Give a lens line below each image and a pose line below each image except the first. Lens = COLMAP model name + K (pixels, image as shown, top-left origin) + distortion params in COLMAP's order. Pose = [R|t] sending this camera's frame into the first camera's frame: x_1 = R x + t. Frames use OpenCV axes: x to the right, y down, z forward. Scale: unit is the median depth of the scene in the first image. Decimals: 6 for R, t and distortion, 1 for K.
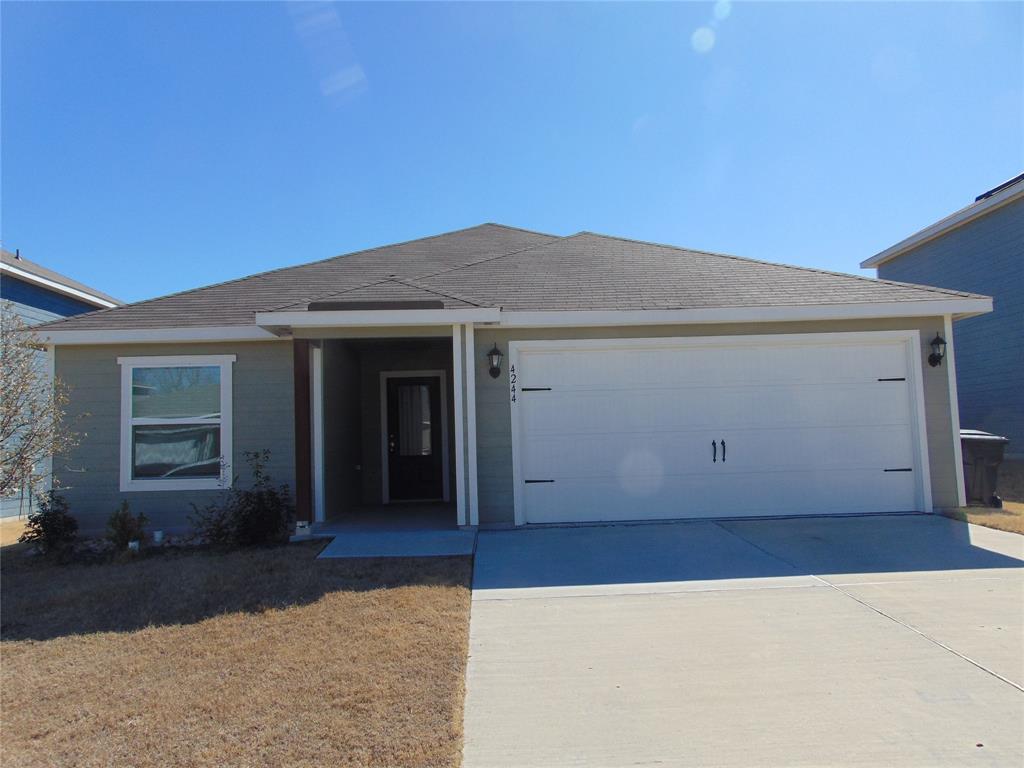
lens RADIAL K [[767.5, 0, 512.0], [0, 767.5, 384.0], [0, 0, 1]] dist [-0.038163, 0.084590]
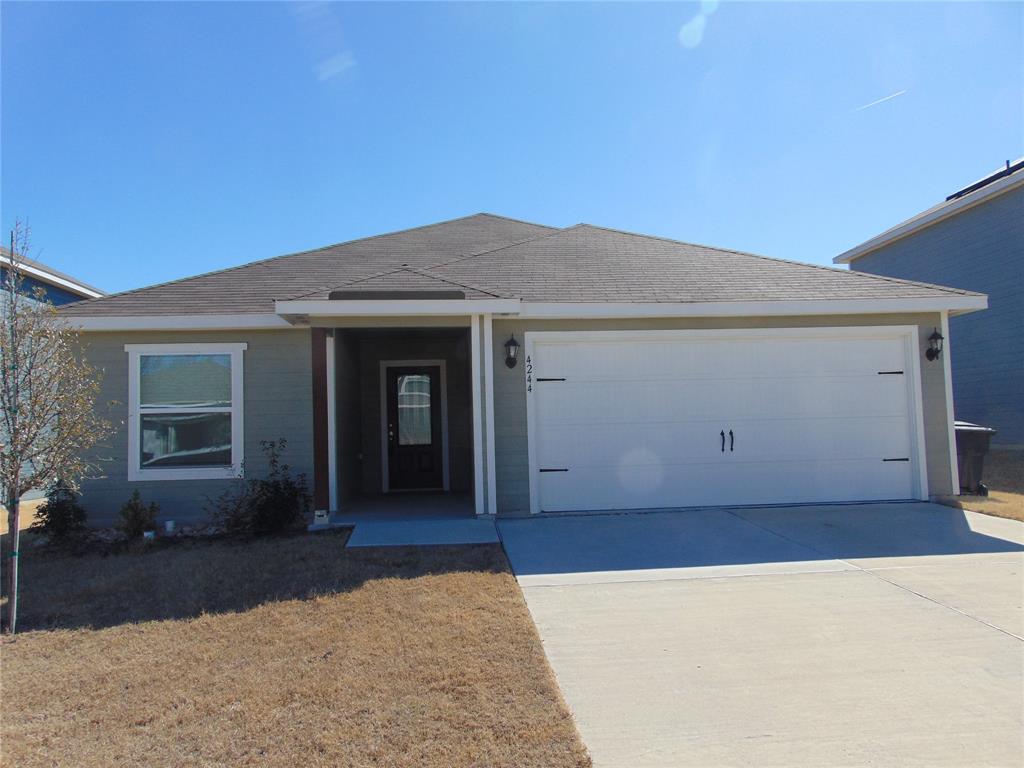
lens RADIAL K [[767.5, 0, 512.0], [0, 767.5, 384.0], [0, 0, 1]] dist [-0.038163, 0.084590]
pose [[0.998401, 0.006192, 0.056185, -0.078106], [-0.006966, 0.999883, 0.013590, -0.000950], [-0.056094, -0.013960, 0.998328, -0.009267]]
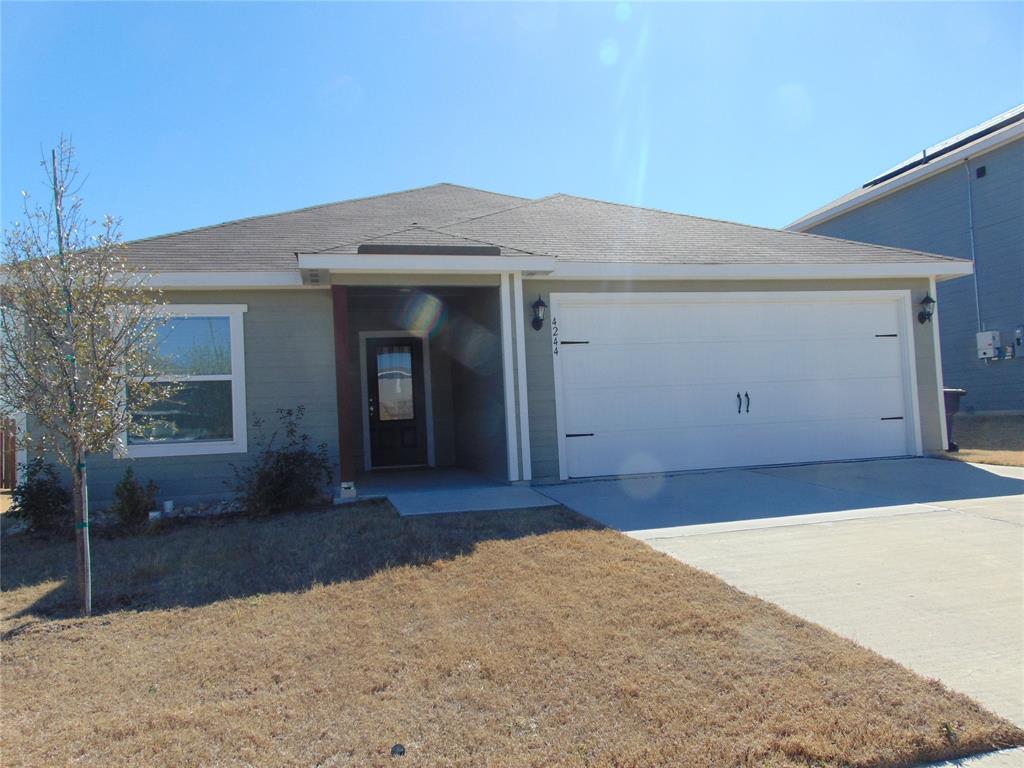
lens RADIAL K [[767.5, 0, 512.0], [0, 767.5, 384.0], [0, 0, 1]] dist [-0.038163, 0.084590]
pose [[0.976677, -0.007405, 0.214586, -0.264992], [0.002637, 0.999743, 0.022494, 0.038453], [-0.214697, -0.021404, 0.976446, 0.052667]]
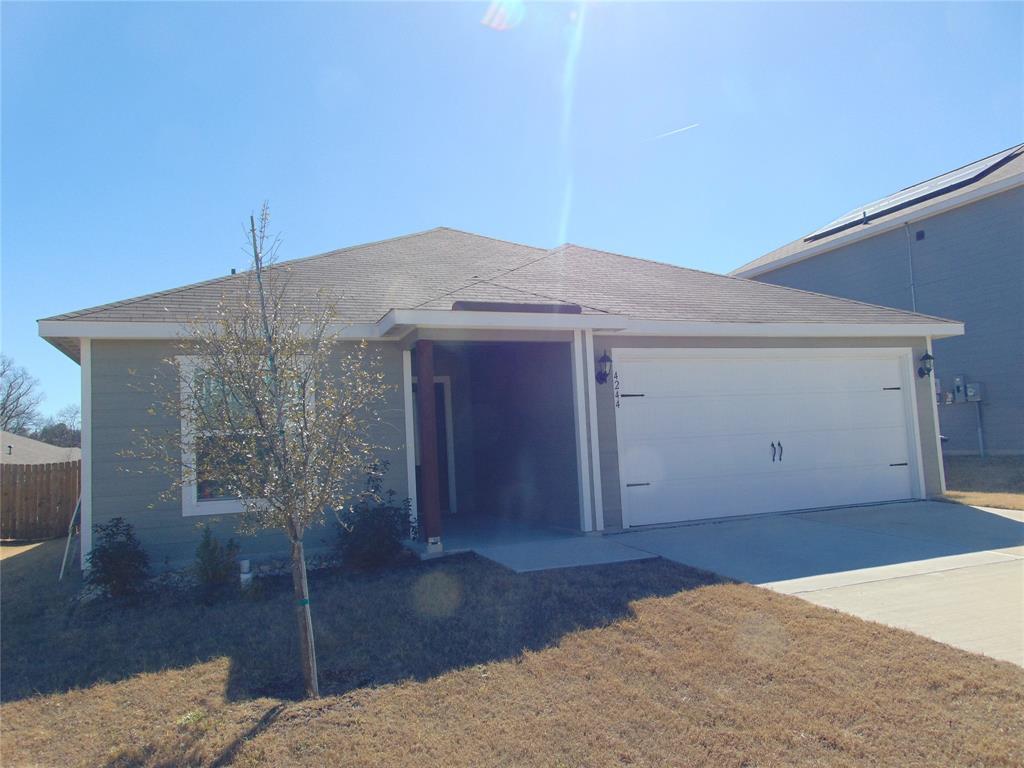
lens RADIAL K [[767.5, 0, 512.0], [0, 767.5, 384.0], [0, 0, 1]] dist [-0.038163, 0.084590]
pose [[0.936628, 0.009227, 0.350203, -0.488580], [-0.004324, 0.999881, -0.014779, 0.007441], [-0.350298, 0.012328, 0.936557, 0.095064]]
